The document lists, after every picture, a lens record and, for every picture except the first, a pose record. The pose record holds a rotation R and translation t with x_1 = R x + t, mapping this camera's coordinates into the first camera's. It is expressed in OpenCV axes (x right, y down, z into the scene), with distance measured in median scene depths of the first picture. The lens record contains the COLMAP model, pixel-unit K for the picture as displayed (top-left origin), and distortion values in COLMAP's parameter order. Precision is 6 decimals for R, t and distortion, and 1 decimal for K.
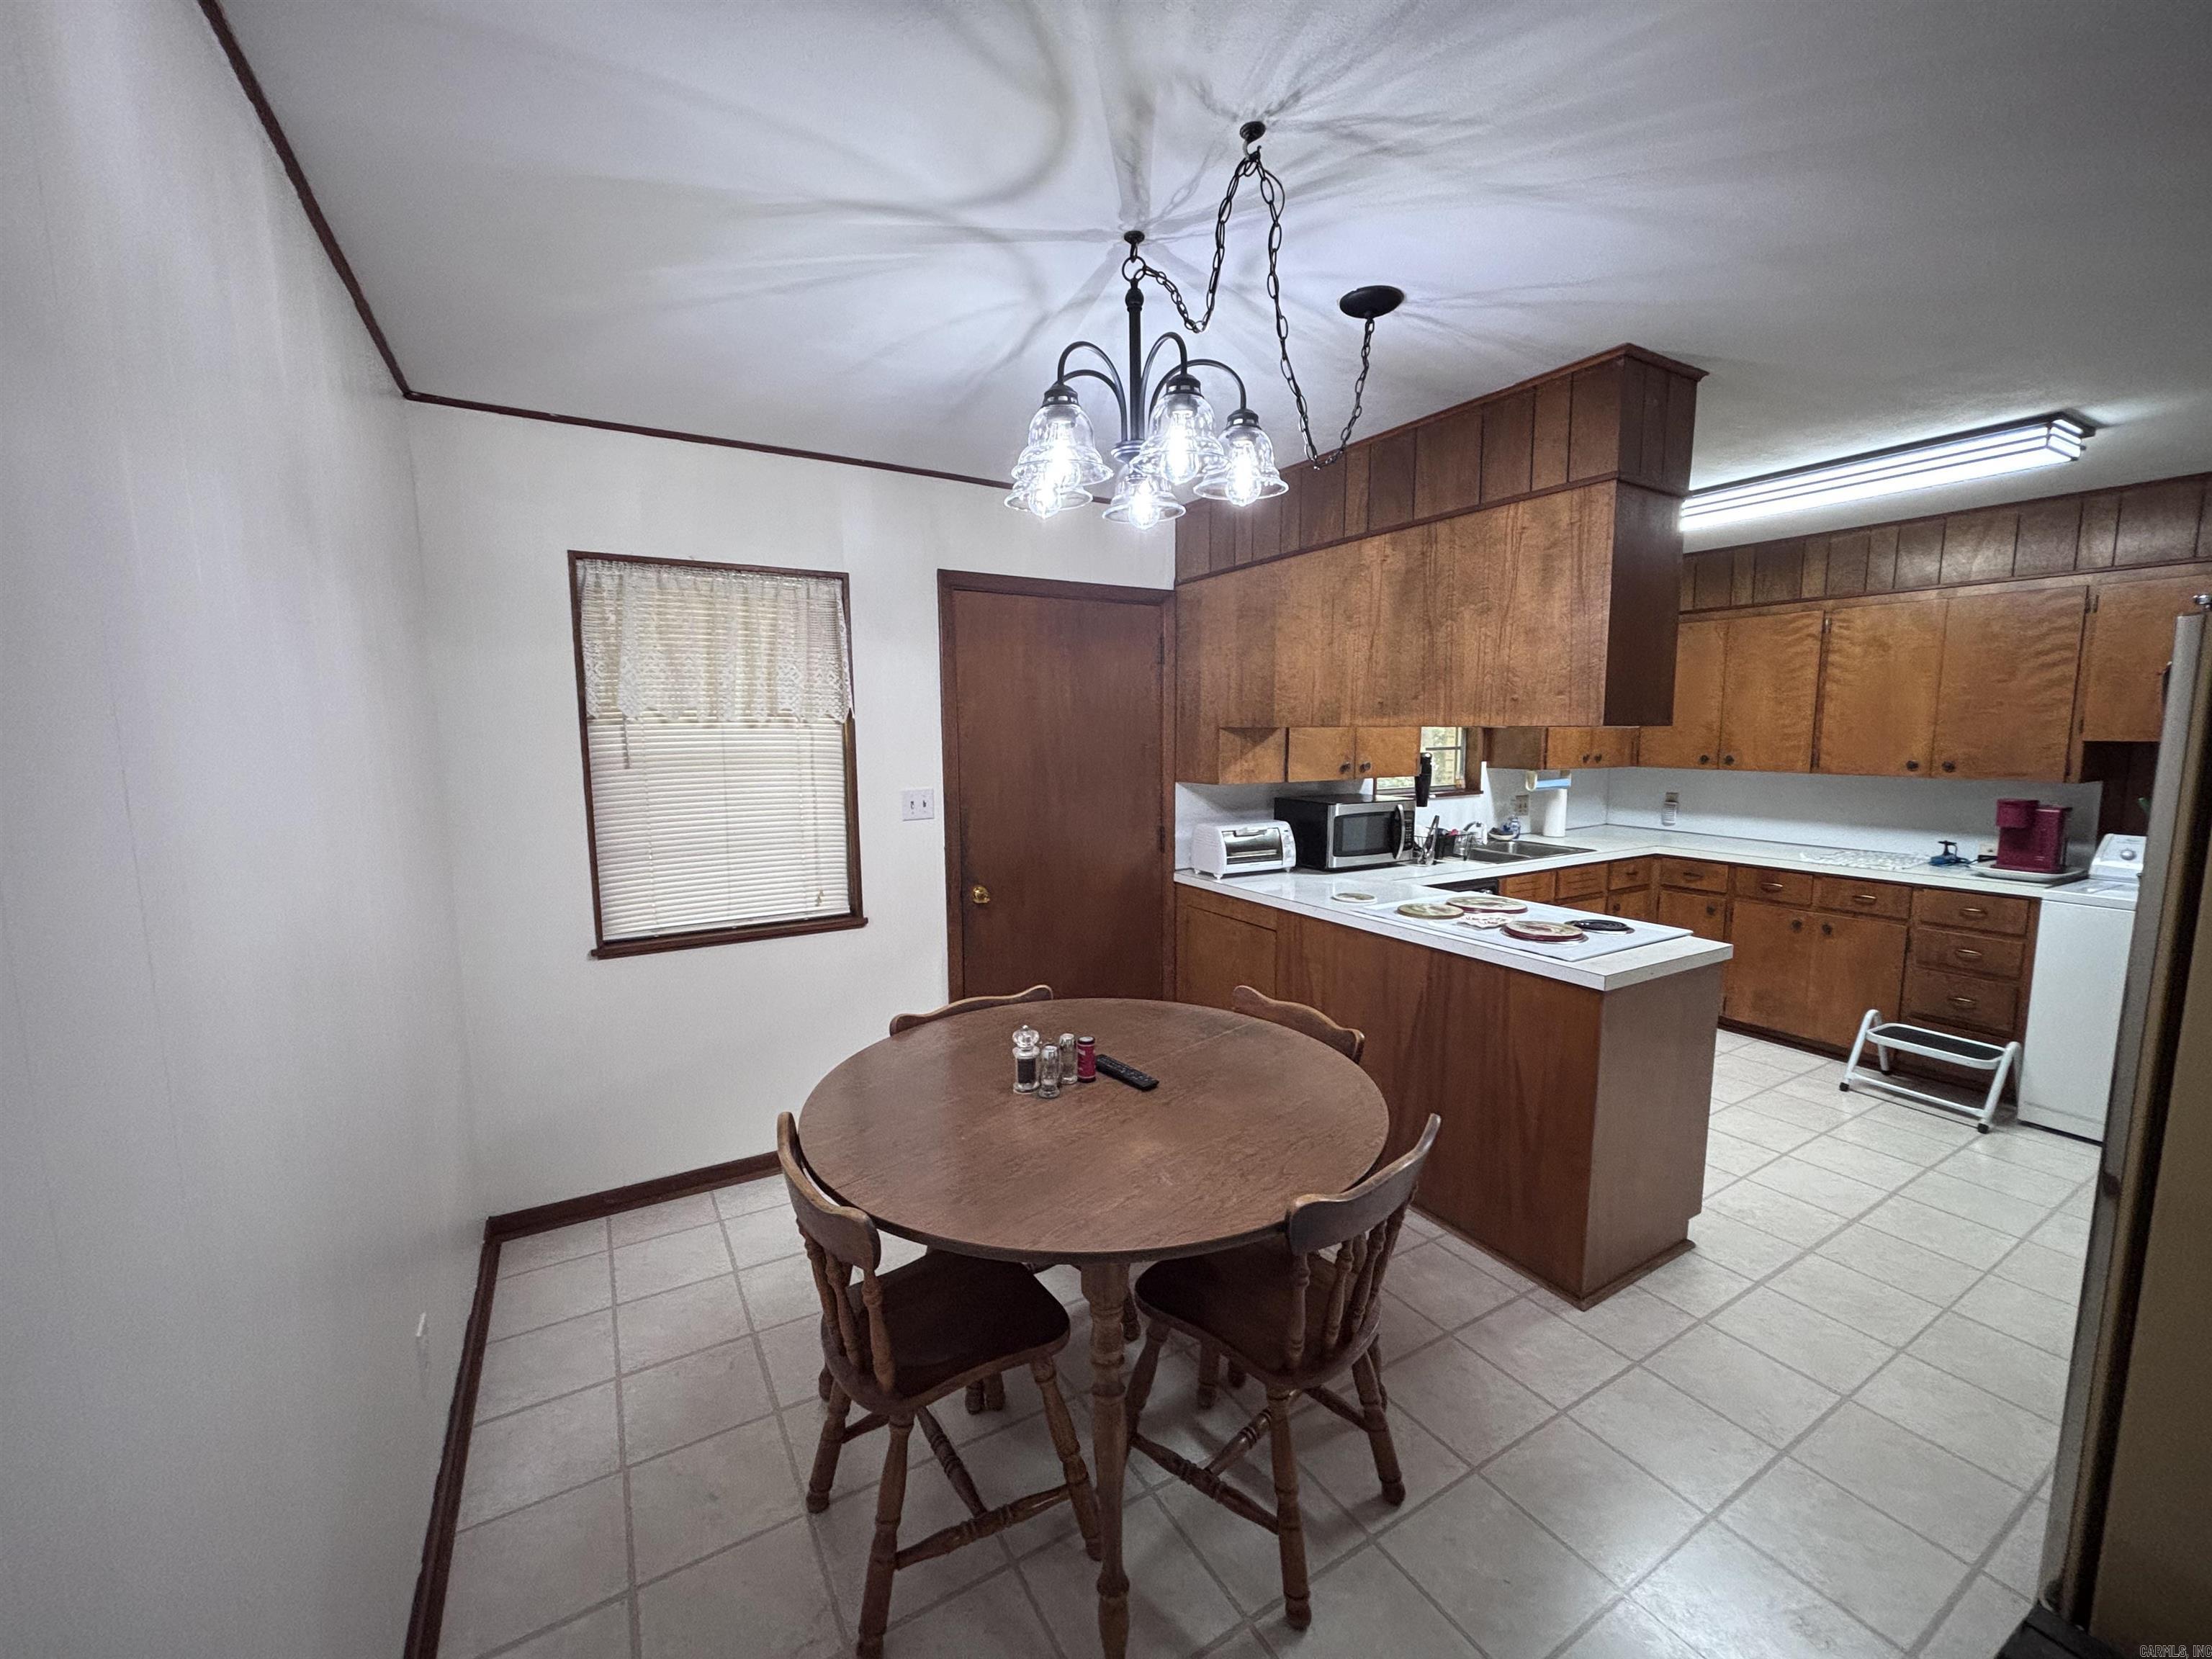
lens RADIAL K [[890.5, 0, 1106.0], [0, 890.5, 829.5], [0, 0, 1]] dist [-0.001632, -0.000122]
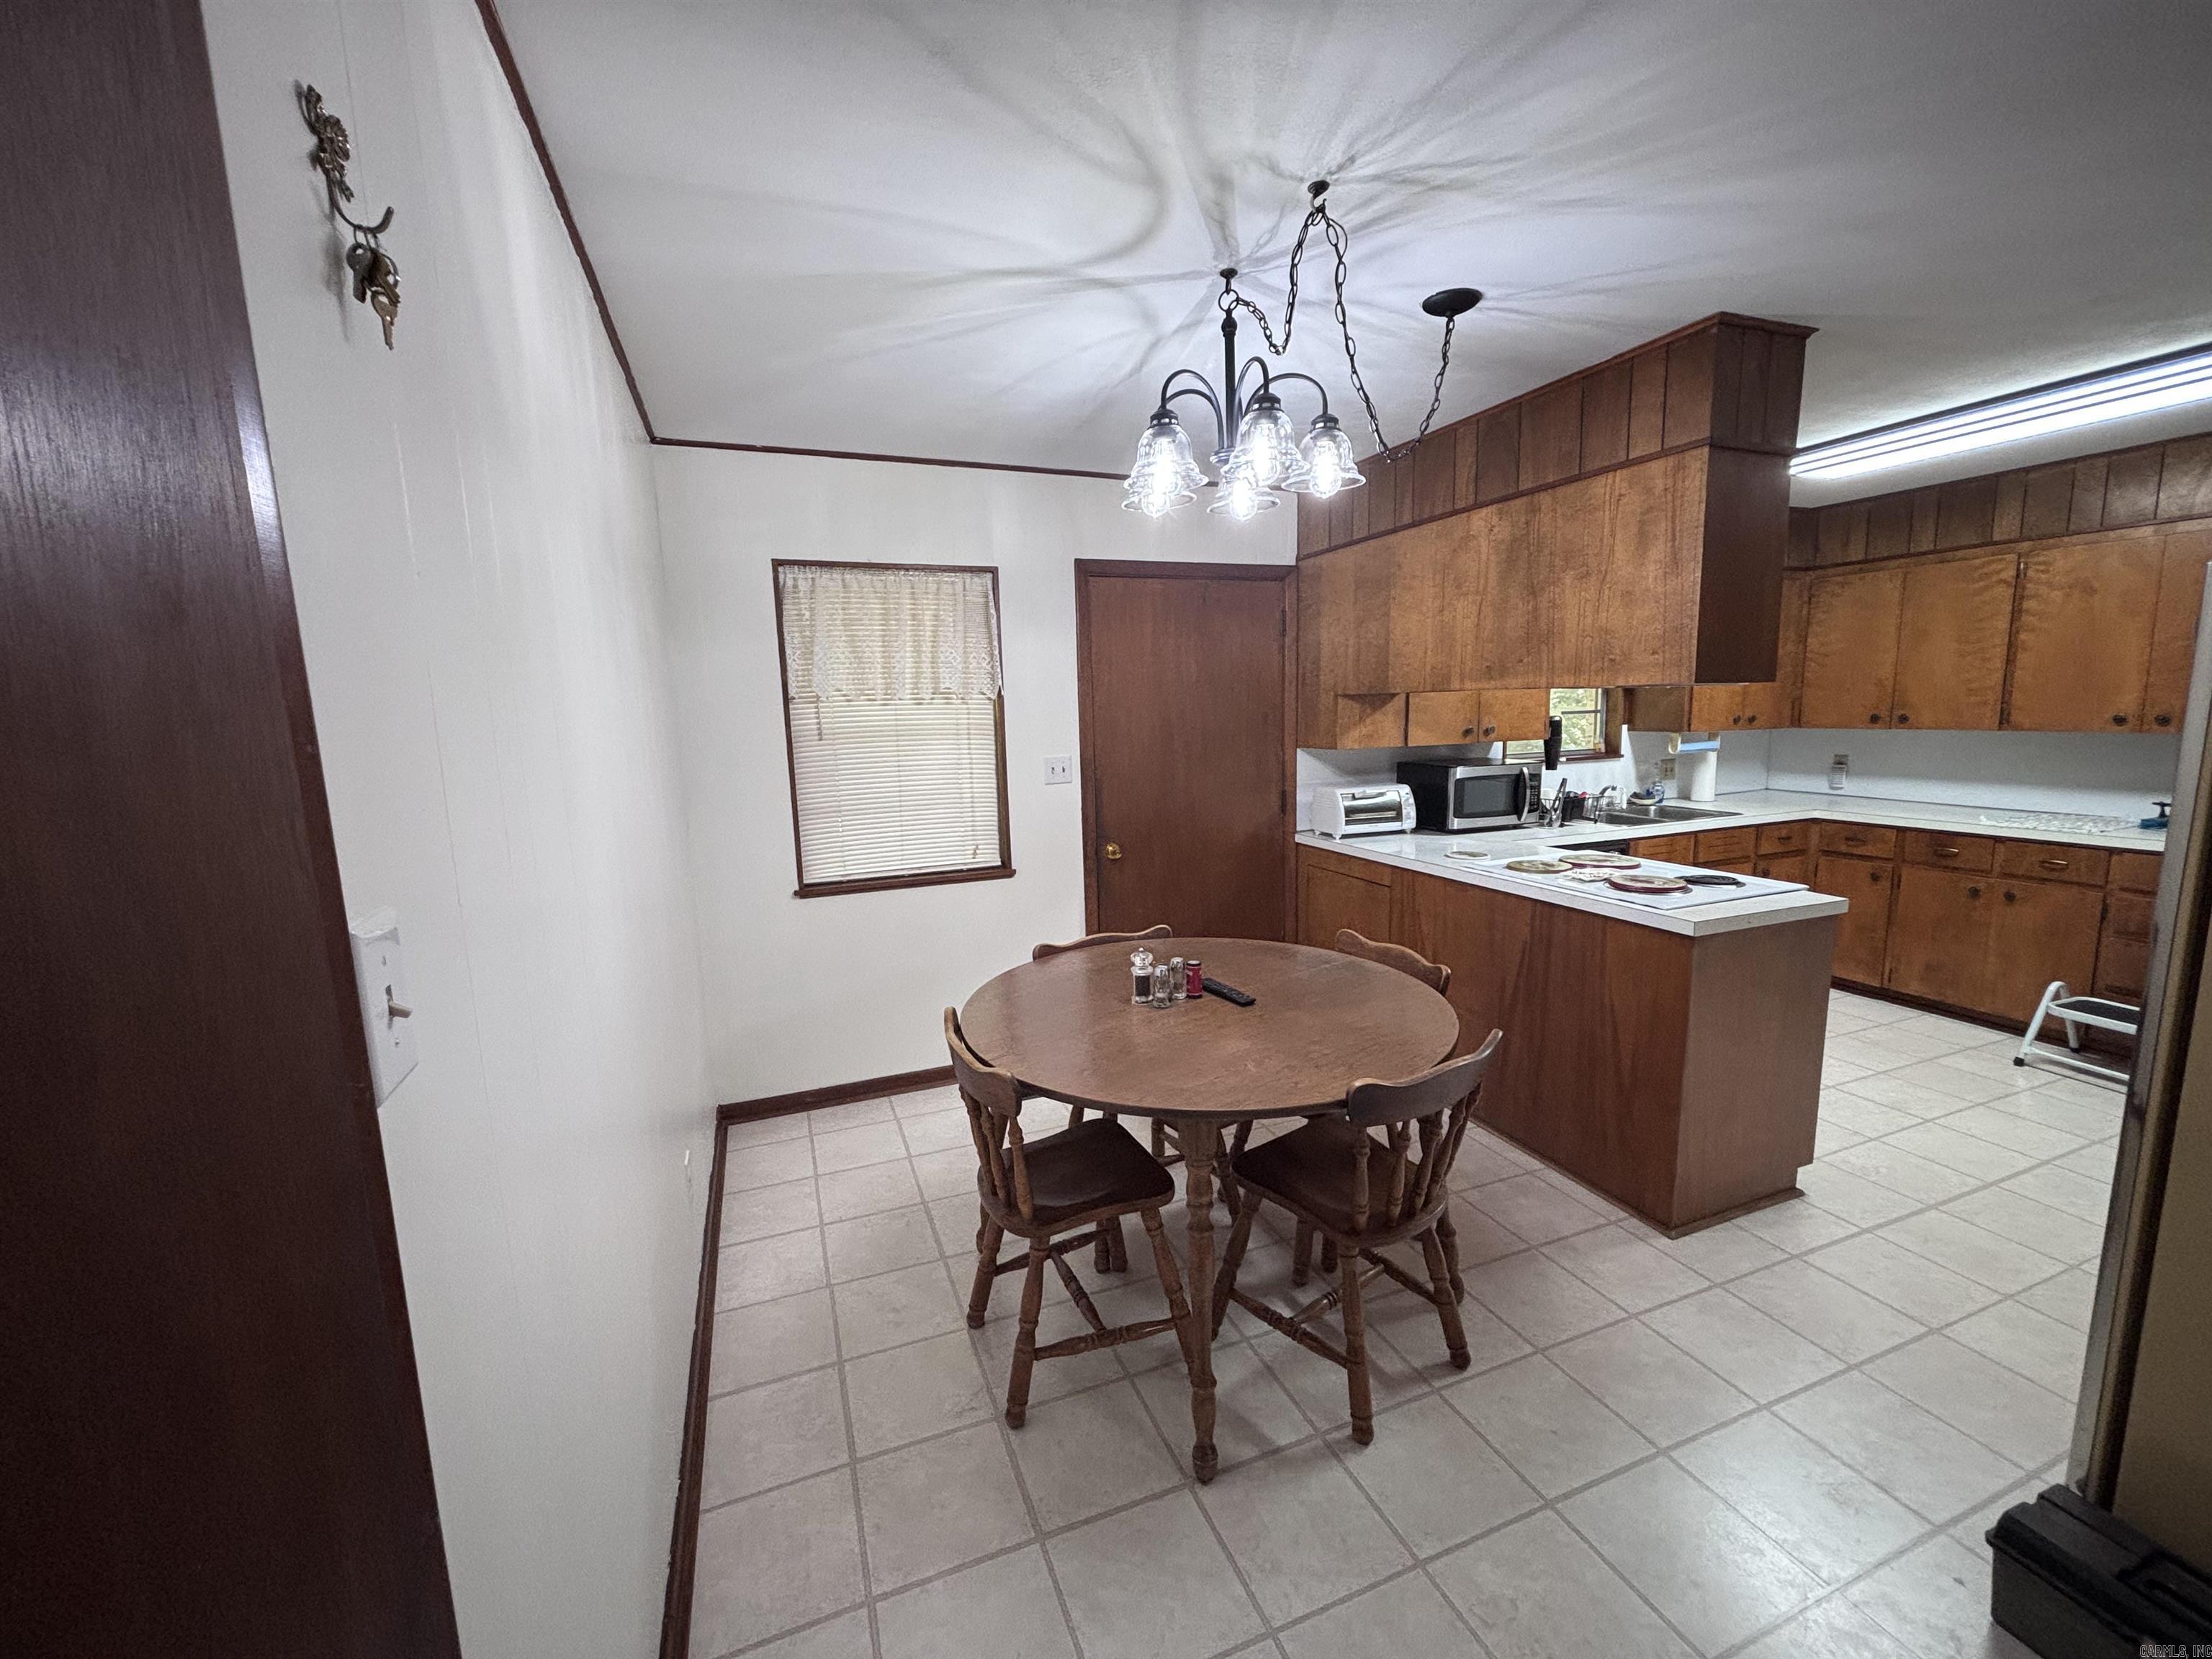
lens RADIAL K [[890.5, 0, 1106.0], [0, 890.5, 829.5], [0, 0, 1]] dist [-0.001632, -0.000122]
pose [[0.986314, 0.001675, -0.164871, 0.043564], [0.002780, 0.999637, 0.026790, 0.022623], [0.164856, -0.026882, 0.985951, -0.131105]]
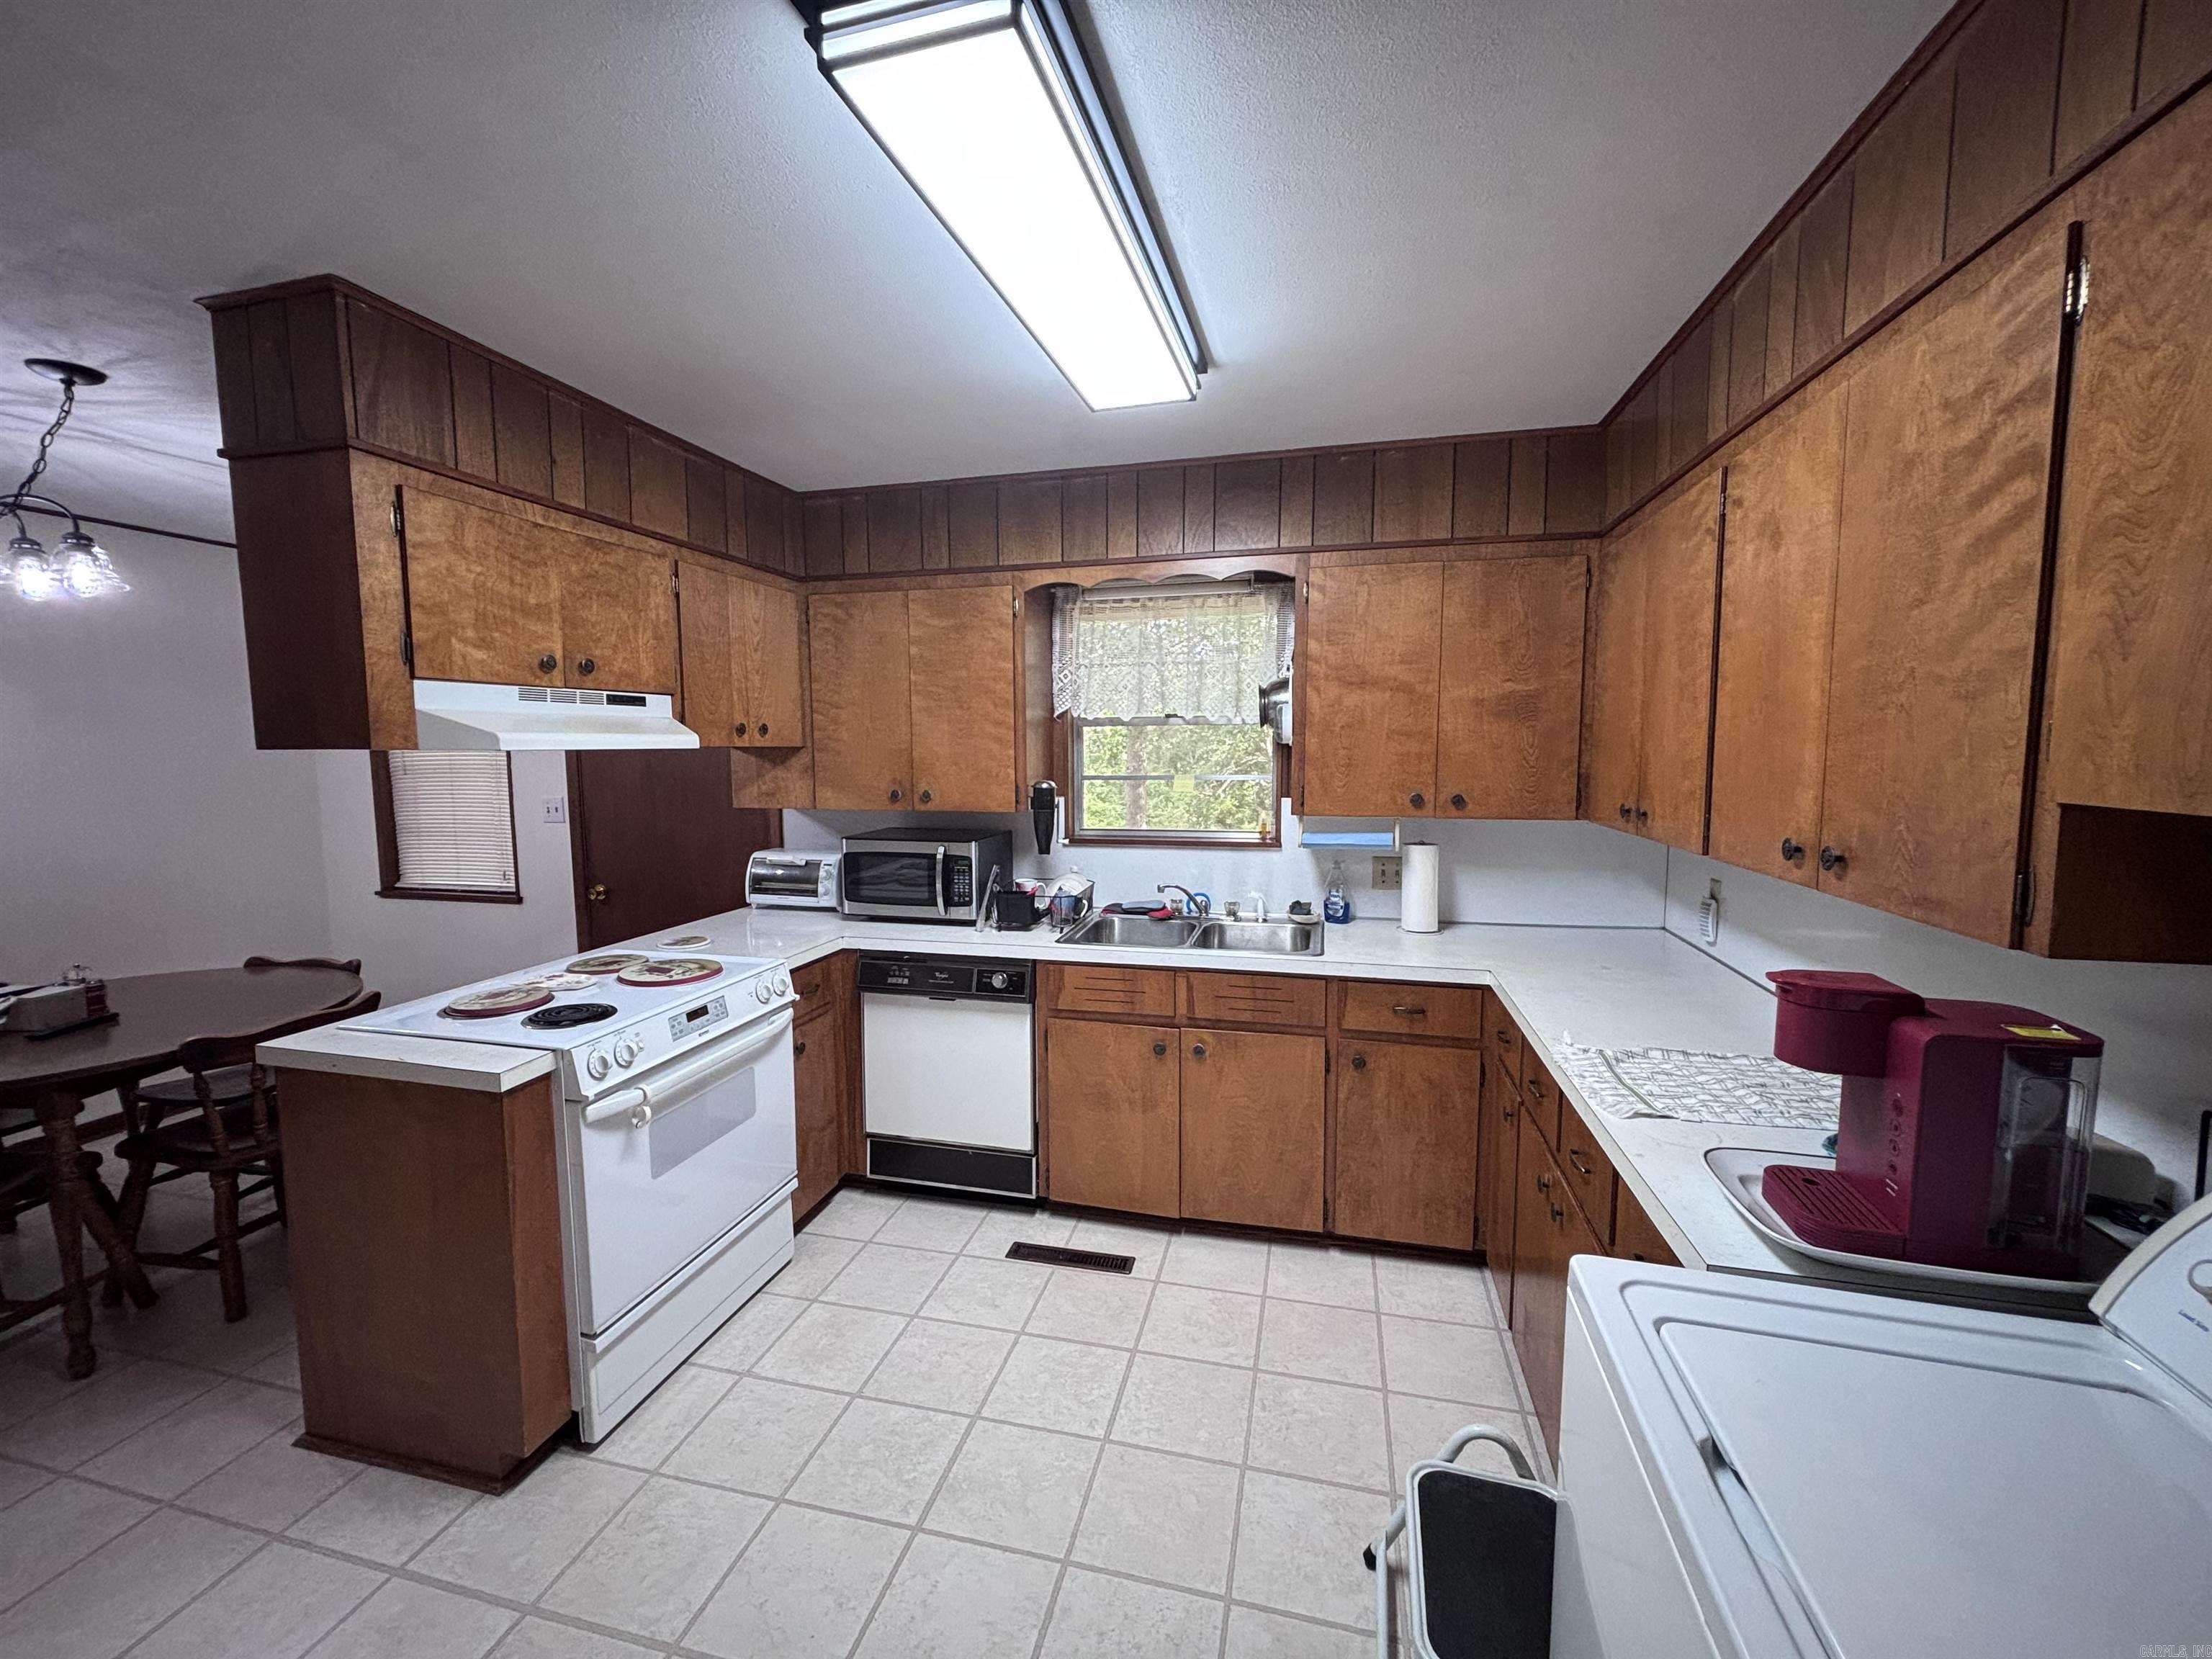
lens RADIAL K [[890.5, 0, 1106.0], [0, 890.5, 829.5], [0, 0, 1]] dist [-0.001632, -0.000122]
pose [[0.712634, 0.066777, -0.698351, 1.565020], [-0.079598, 0.996728, 0.014082, -0.104812], [0.697006, 0.045552, 0.715617, 0.877174]]
